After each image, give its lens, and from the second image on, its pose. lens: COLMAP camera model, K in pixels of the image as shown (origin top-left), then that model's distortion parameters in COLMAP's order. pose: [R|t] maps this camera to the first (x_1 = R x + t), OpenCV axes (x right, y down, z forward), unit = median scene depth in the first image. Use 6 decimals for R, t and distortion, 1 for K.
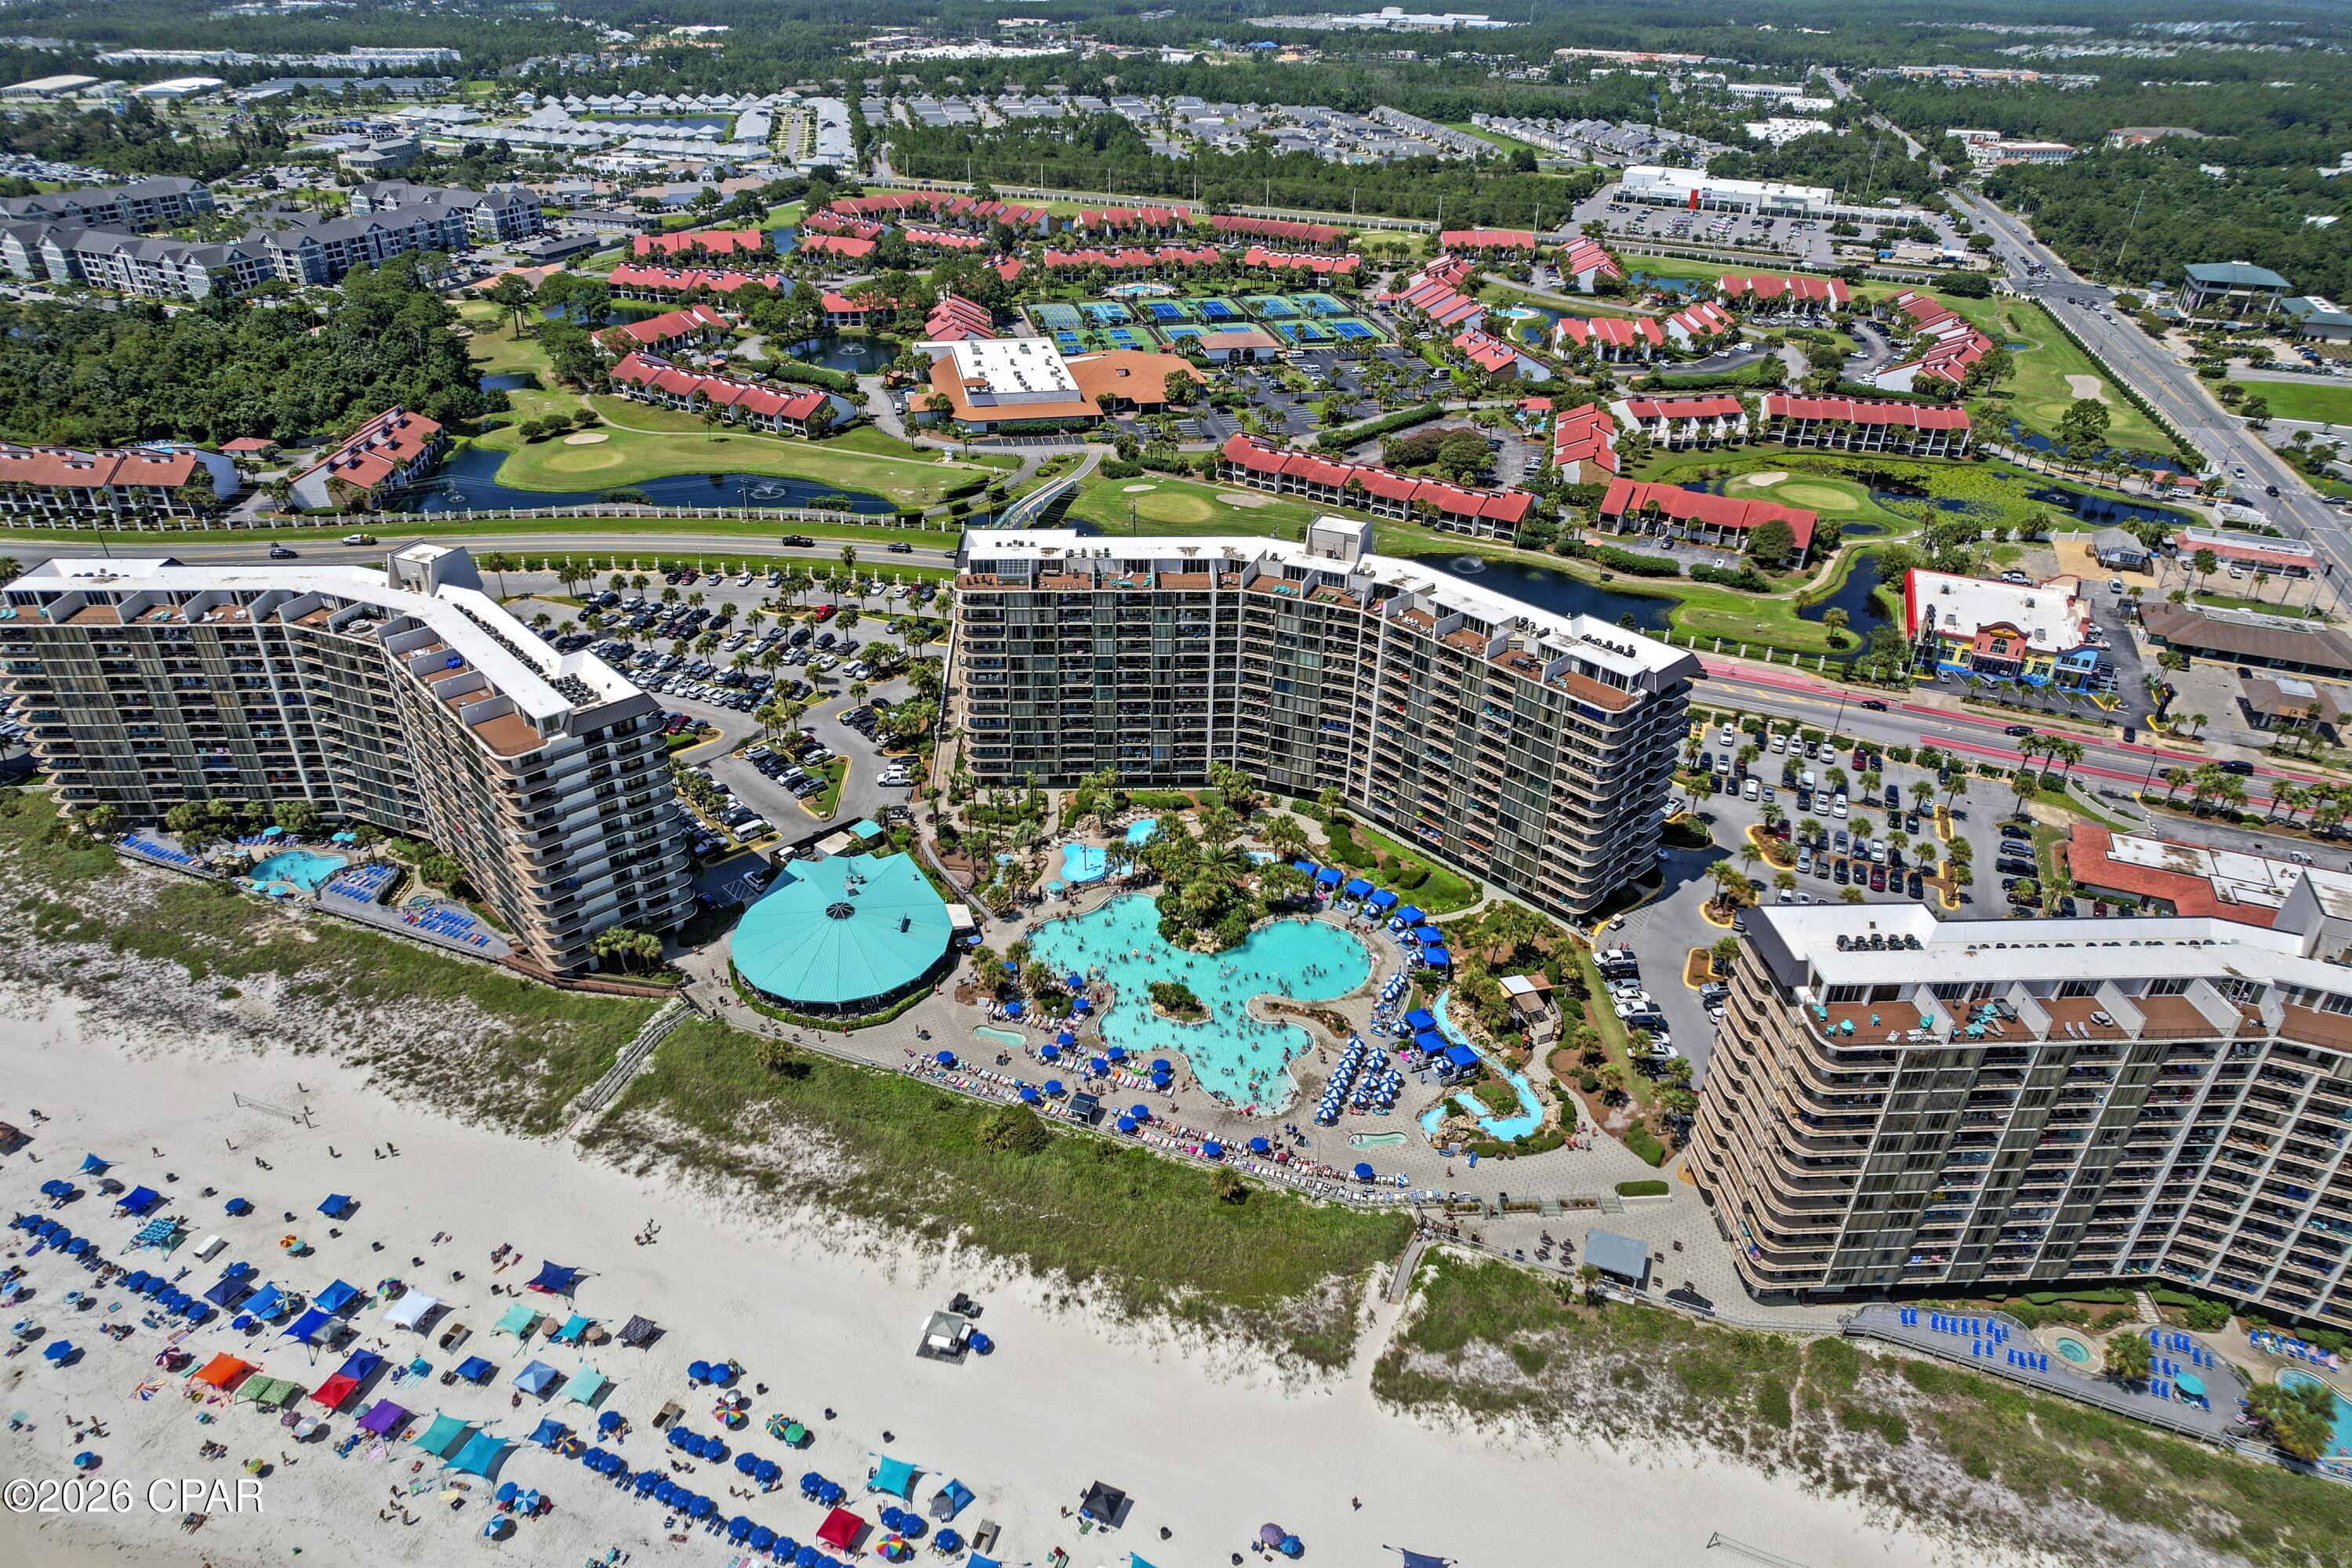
lens RADIAL K [[1473.8, 0, 1184.8], [0, 1473.8, 790.6], [0, 0, 1]] dist [-0.010962, 0.014658]
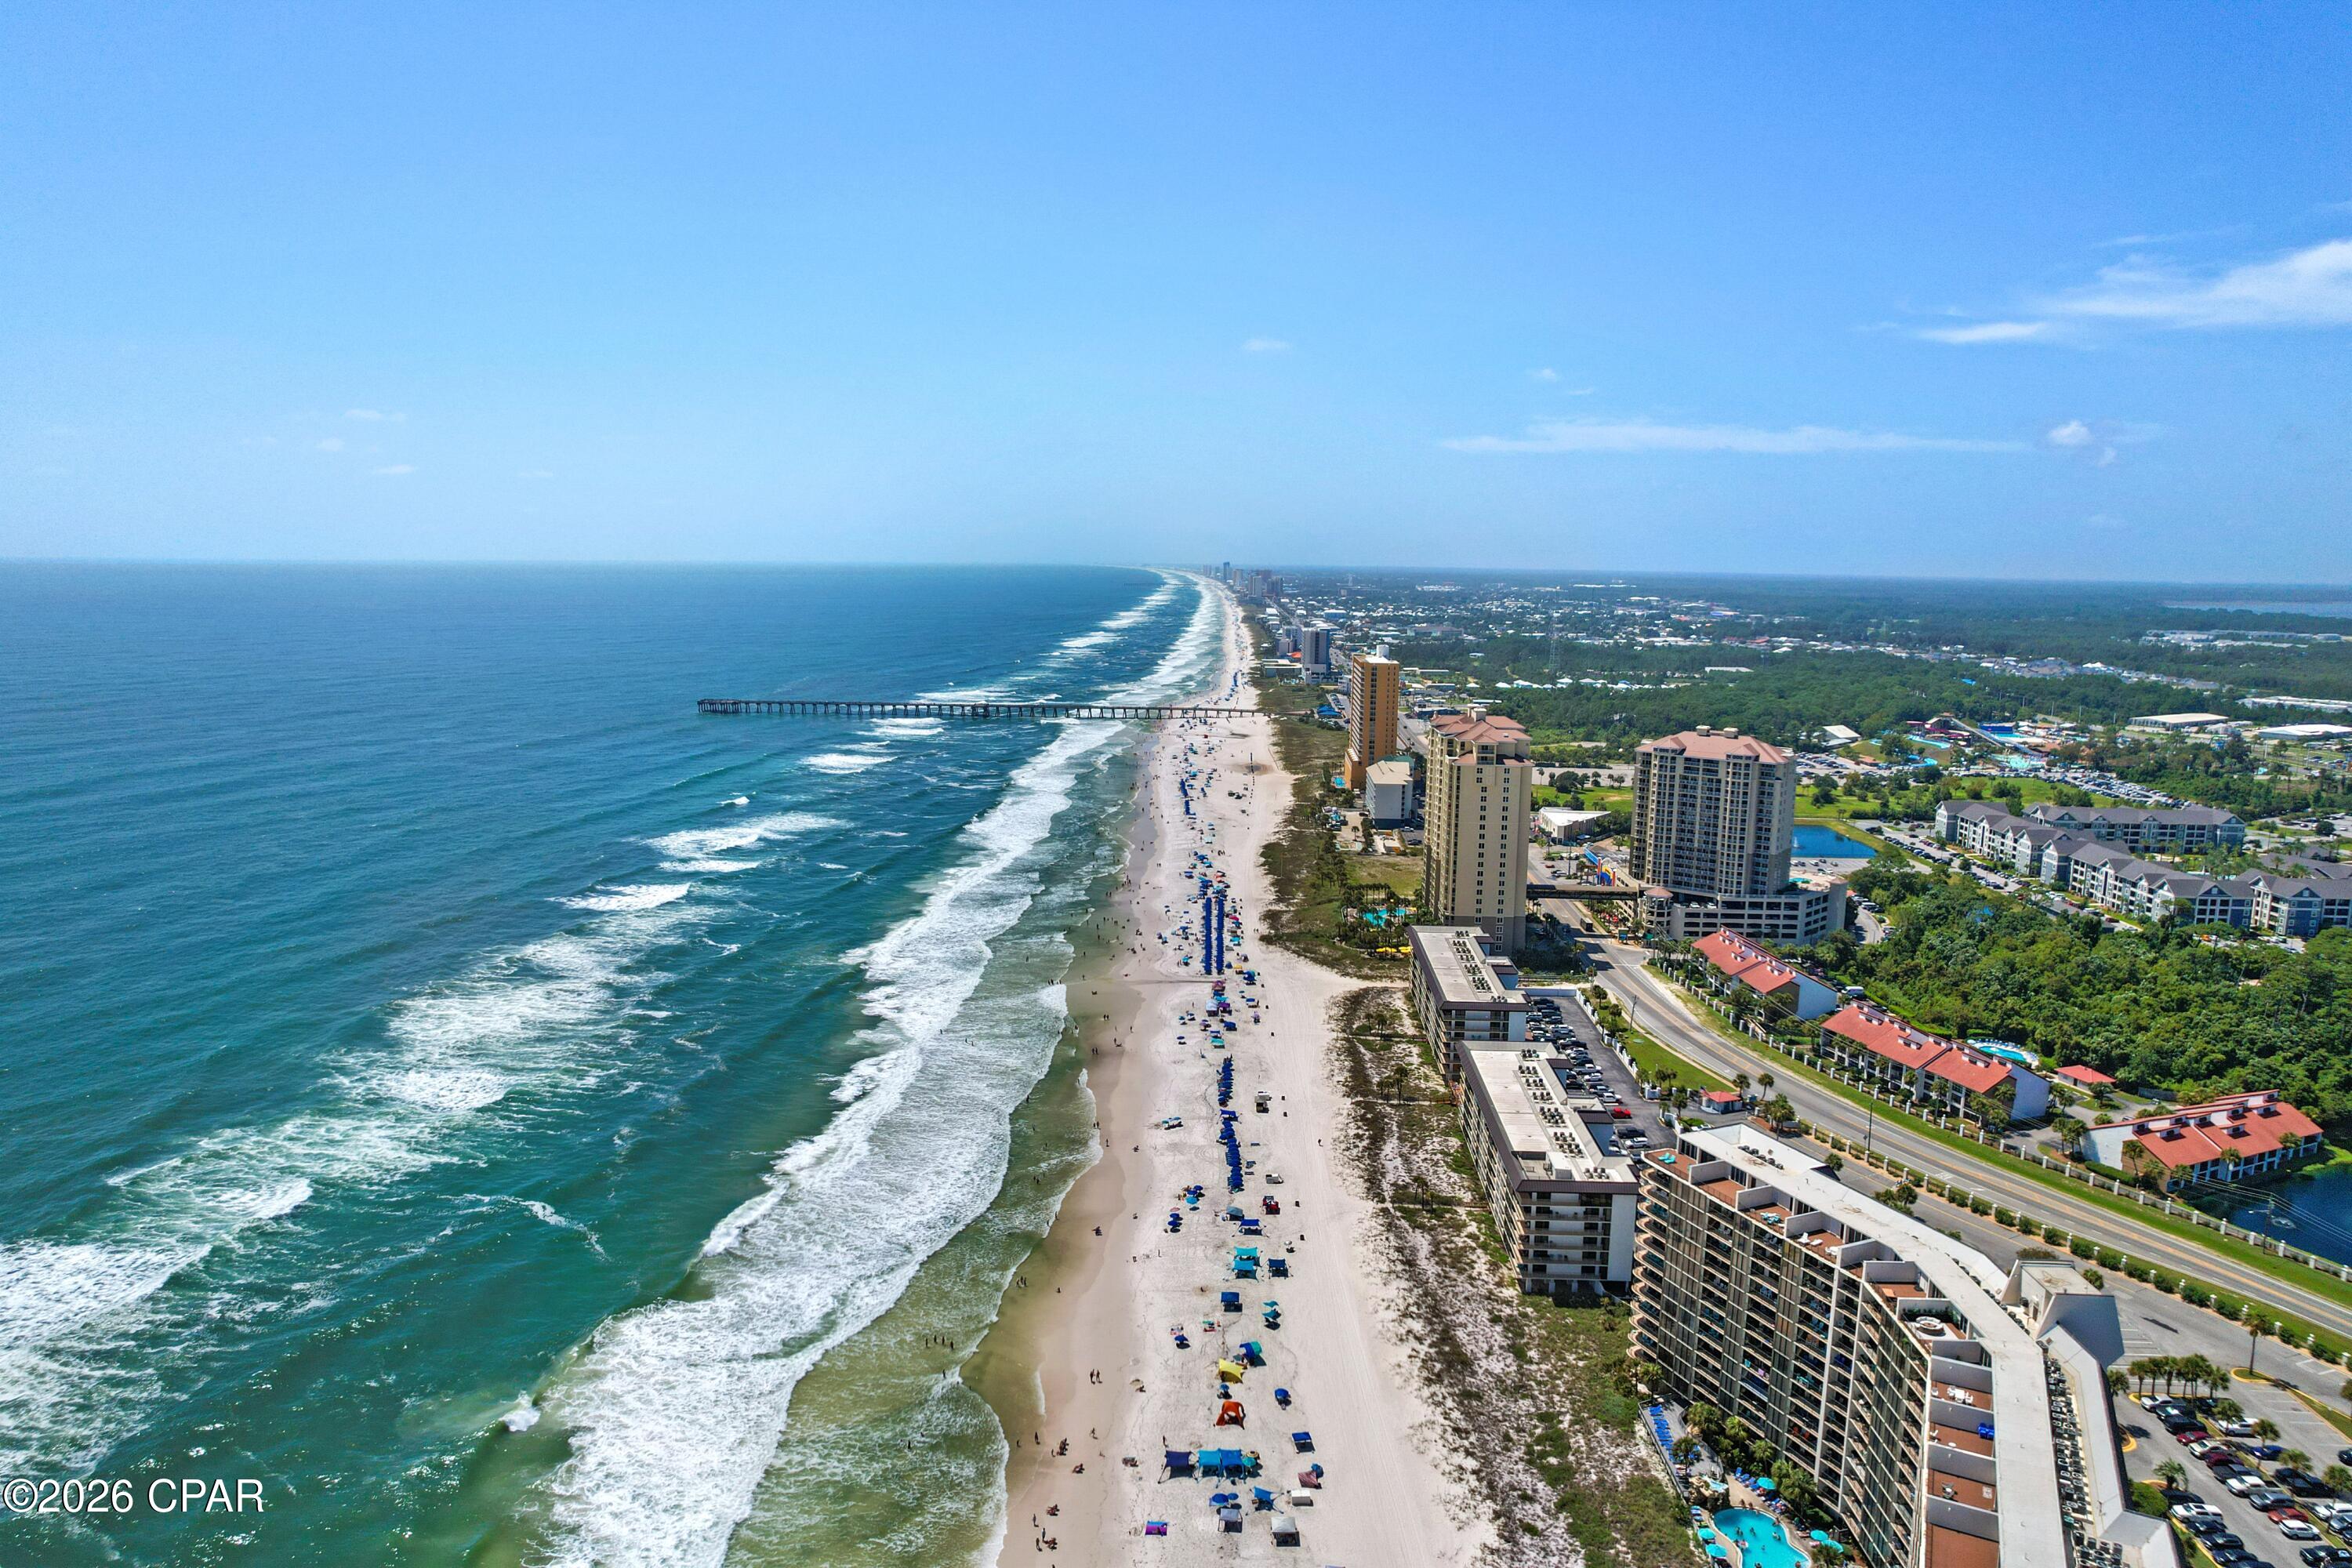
lens RADIAL K [[1473.8, 0, 1173.7], [0, 1473.8, 786.8], [0, 0, 1]] dist [-0.010962, 0.014658]
pose [[0.331587, 0.131574, -0.934205, 0.031034], [-0.483625, 0.873927, -0.048574, -0.128623], [0.810035, 0.467911, 0.353415, 0.216525]]
